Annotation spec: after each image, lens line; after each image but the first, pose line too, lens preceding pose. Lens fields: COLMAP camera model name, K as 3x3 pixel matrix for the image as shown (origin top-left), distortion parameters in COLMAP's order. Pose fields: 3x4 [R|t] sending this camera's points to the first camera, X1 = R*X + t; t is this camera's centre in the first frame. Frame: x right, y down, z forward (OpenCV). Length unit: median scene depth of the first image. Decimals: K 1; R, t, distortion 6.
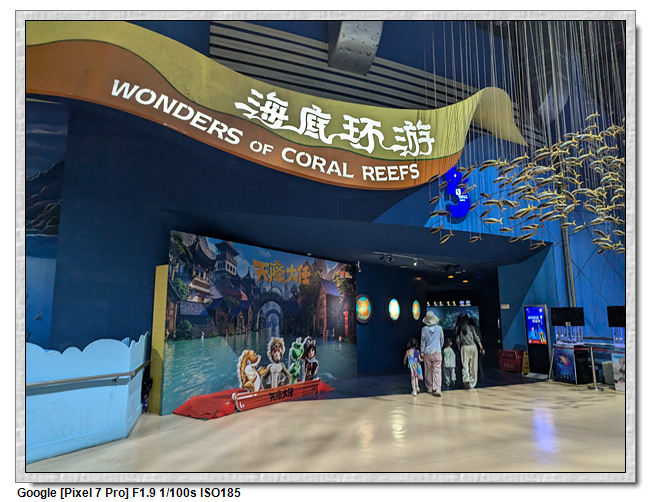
lens RADIAL K [[448.6, 0, 328.1], [0, 448.6, 253.1], [0, 0, 1]] dist [0.058619, -0.024840]
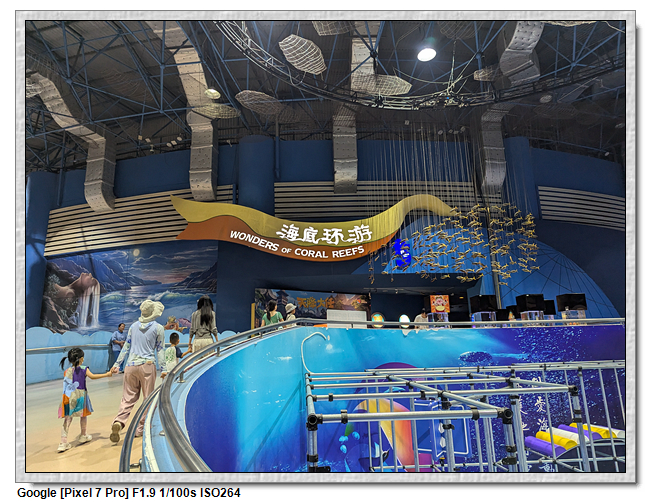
lens RADIAL K [[448.6, 0, 323.6], [0, 448.6, 250.7], [0, 0, 1]] dist [0.058619, -0.024840]
pose [[0.937542, -0.108982, -0.330361, 0.759358], [0.083603, 0.992415, -0.090125, -0.003057], [0.337677, 0.056877, 0.939542, -1.074633]]
